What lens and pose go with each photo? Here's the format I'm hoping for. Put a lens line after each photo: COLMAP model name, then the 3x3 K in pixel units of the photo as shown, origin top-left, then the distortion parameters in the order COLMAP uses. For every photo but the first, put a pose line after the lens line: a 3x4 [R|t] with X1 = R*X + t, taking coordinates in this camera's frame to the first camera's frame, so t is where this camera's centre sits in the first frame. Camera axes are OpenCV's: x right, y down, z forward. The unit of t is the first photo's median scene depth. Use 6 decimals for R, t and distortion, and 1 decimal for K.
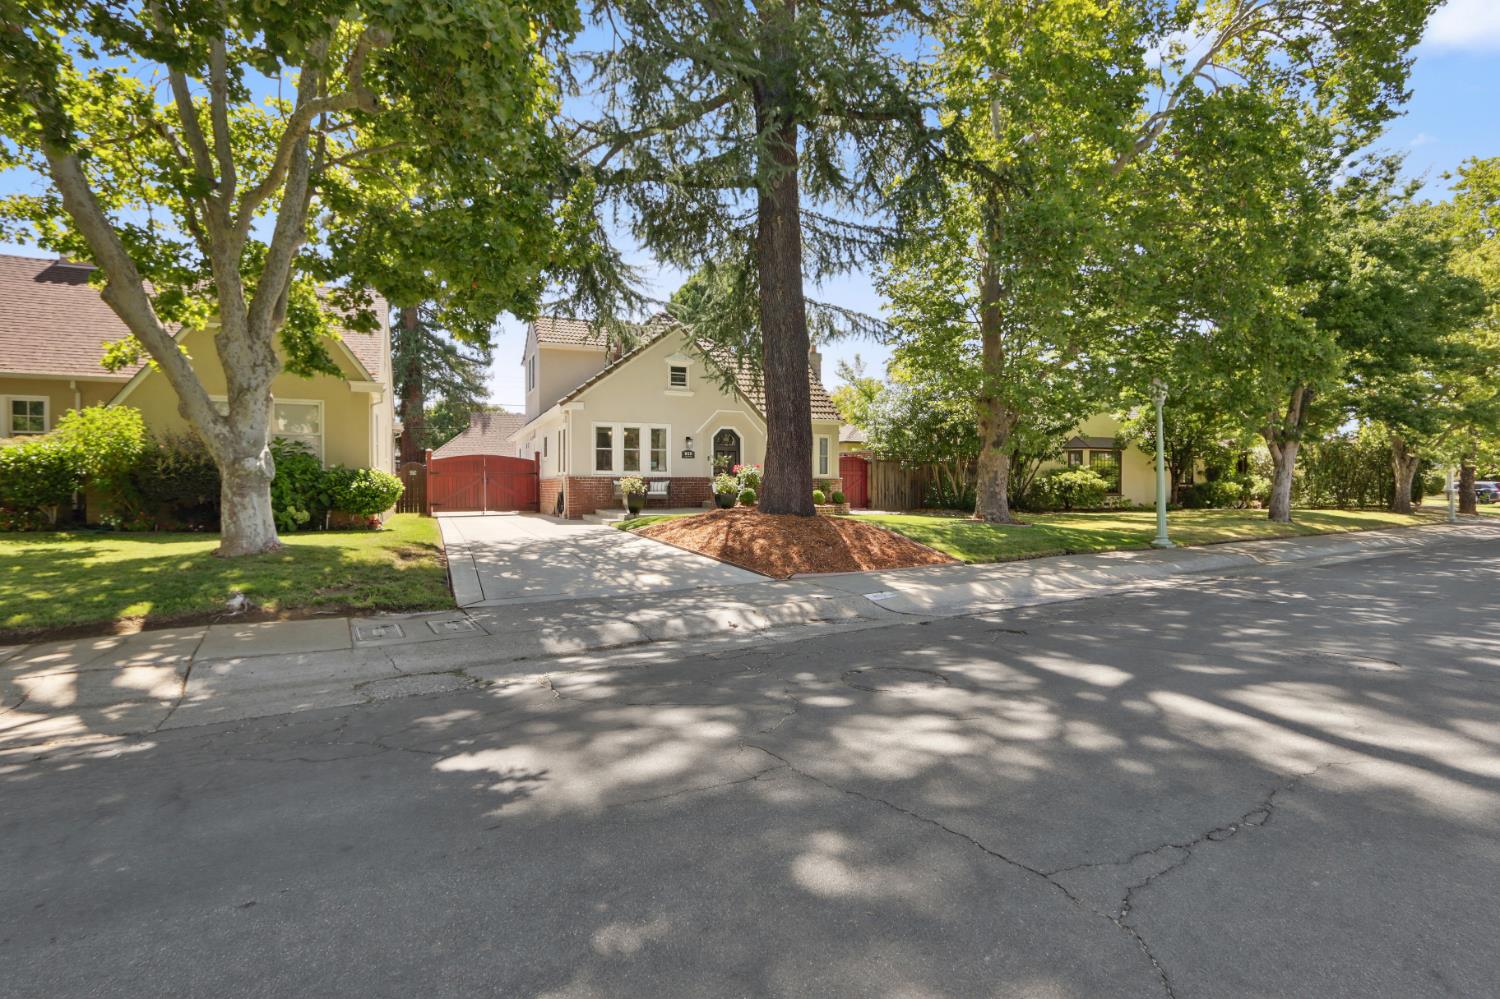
lens RADIAL K [[714.3, 0, 740.9], [0, 714.3, 484.4], [0, 0, 1]] dist [-0.010525, 0.001313]
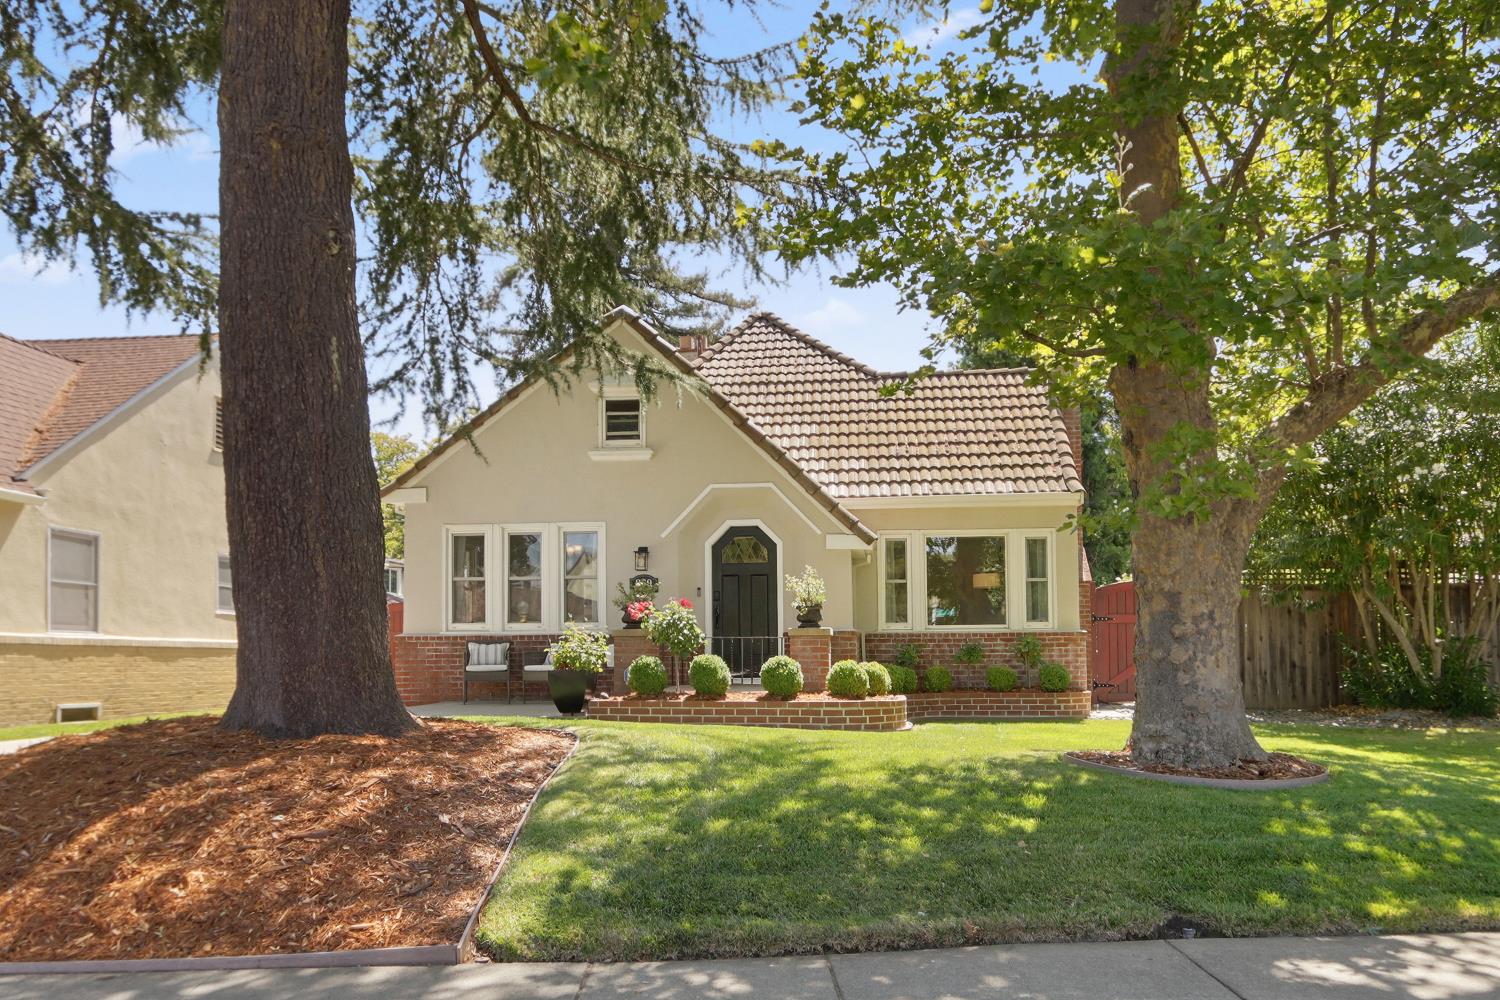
lens RADIAL K [[1061.3, 0, 775.4], [0, 1061.3, 639.4], [0, 0, 1]] dist [-0.004127, 0.001114]
pose [[0.879217, -0.010278, -0.476310, 0.335688], [0.008363, 0.999946, -0.006142, -0.001428], [0.476347, 0.001417, 0.879256, 0.436393]]
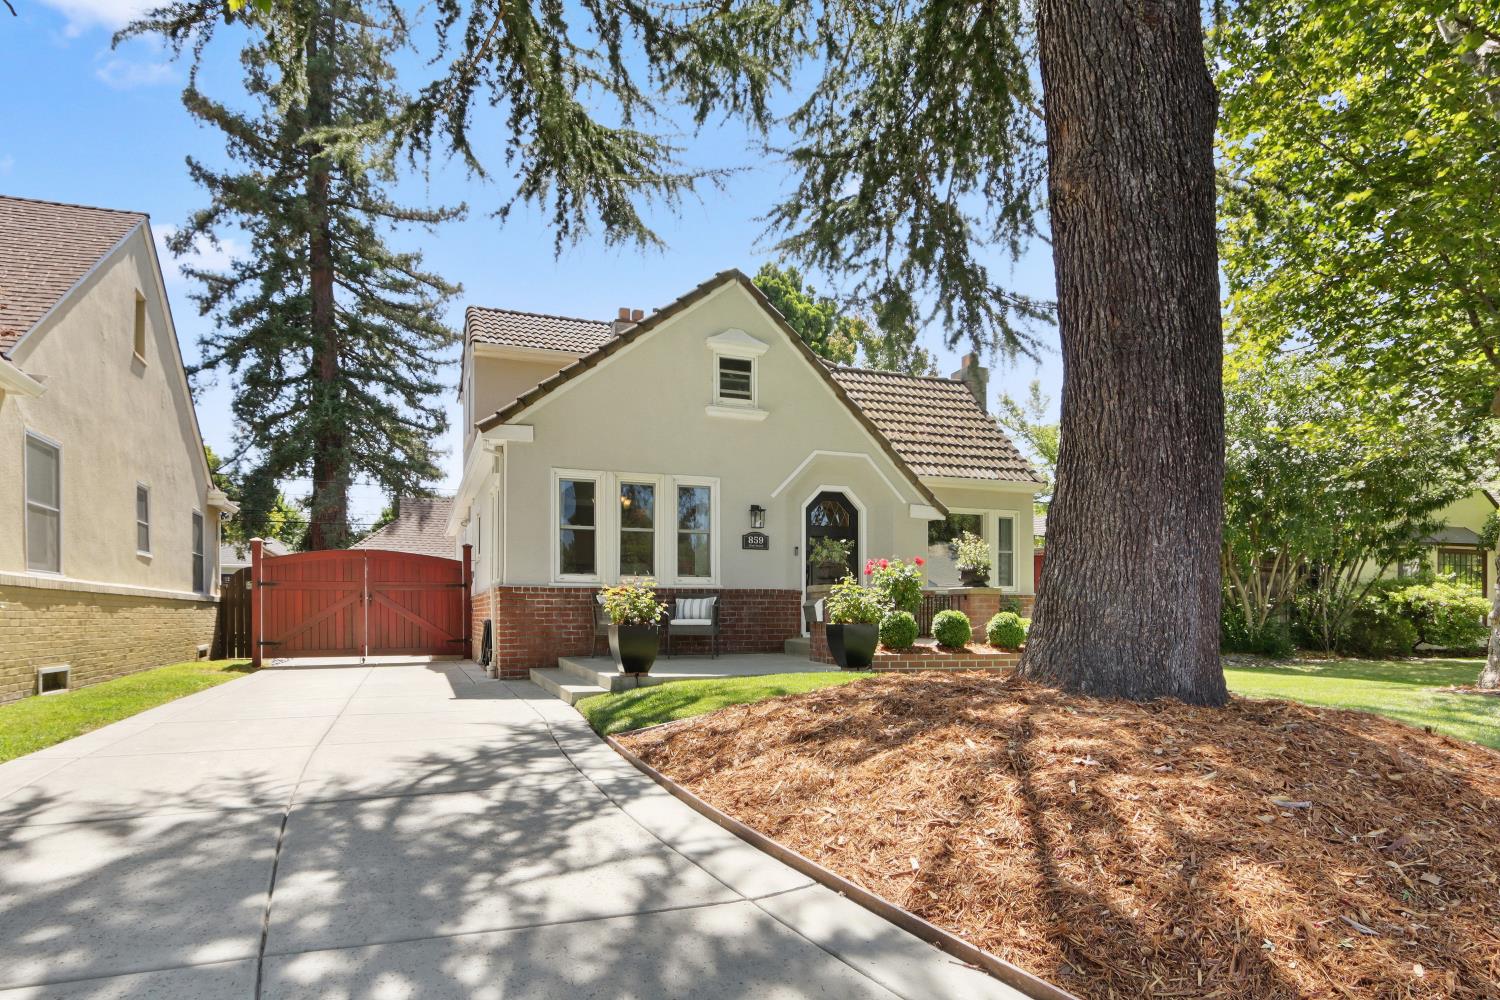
lens RADIAL K [[879.3, 0, 755.4], [0, 879.3, 608.2], [0, 0, 1]] dist [-0.005444, -0.008554]
pose [[0.999247, 0.000369, -0.038805, -0.051483], [-0.000481, 0.999996, -0.002878, 0.004454], [0.038804, 0.002895, 0.999243, 0.415040]]
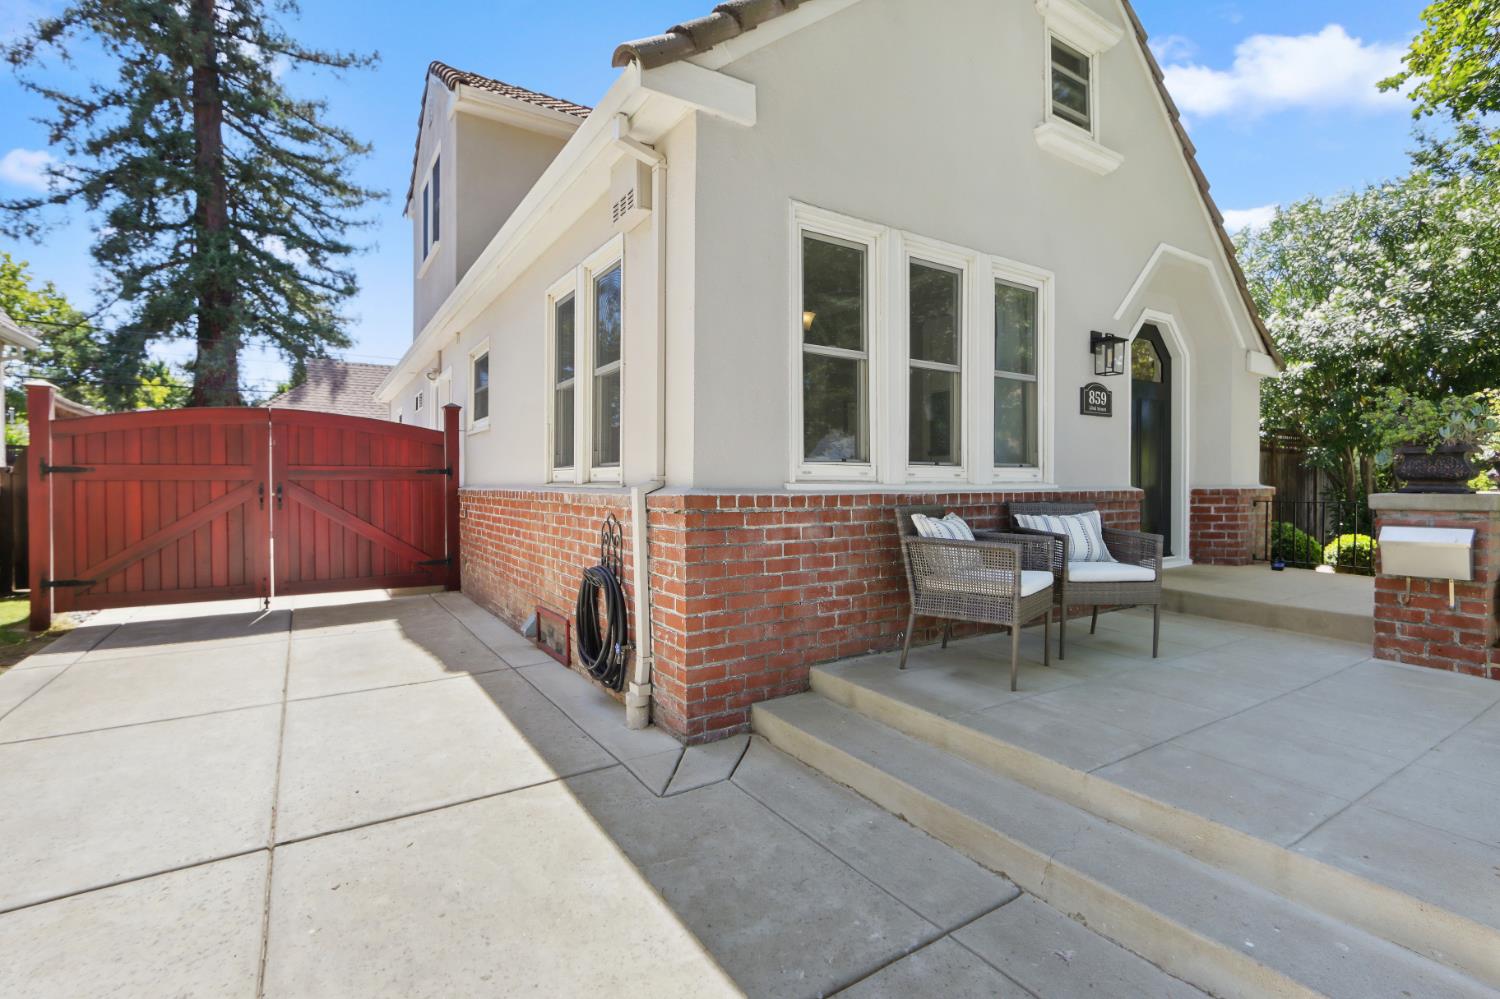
lens RADIAL K [[714.3, 0, 743.6], [0, 714.3, 484.2], [0, 0, 1]] dist [-0.010525, 0.001313]
pose [[0.989799, 0.003596, 0.142423, -0.236496], [-0.004234, 0.999982, 0.004181, -0.013386], [-0.142405, -0.004742, 0.989797, 0.779089]]
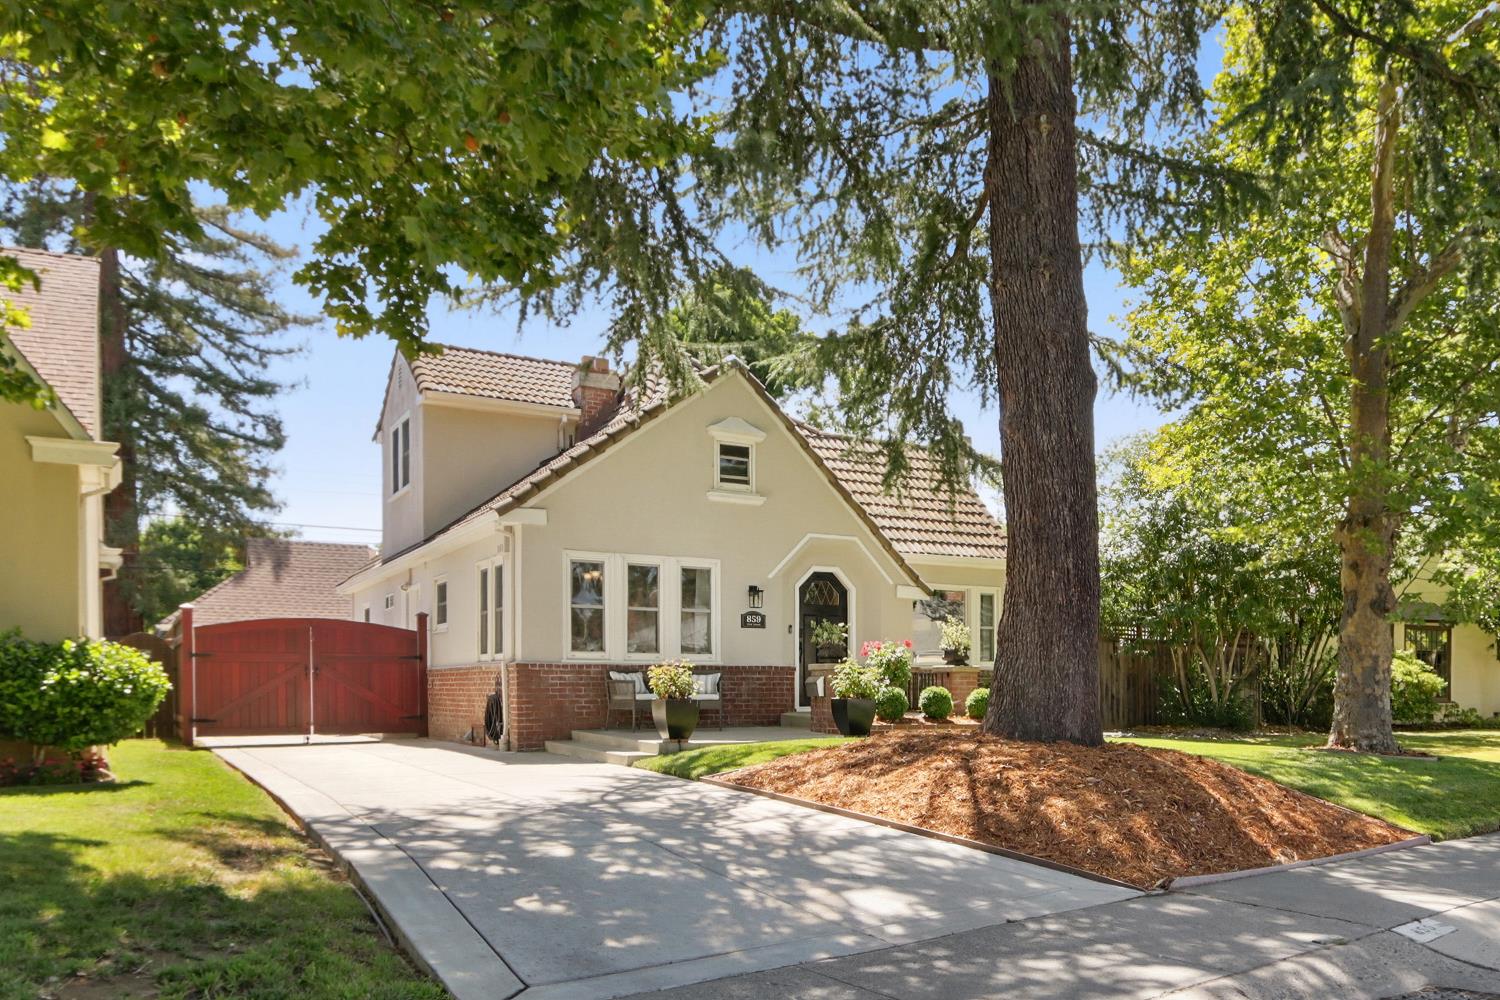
lens RADIAL K [[1214.7, 0, 913.5], [0, 1214.7, 693.7], [0, 0, 1]] dist [0.012584, -0.019740]
pose [[0.986649, 0.001040, 0.162858, -0.103229], [-0.002594, 0.999953, 0.009327, 0.001429], [-0.162841, -0.009625, 0.986605, 0.134903]]
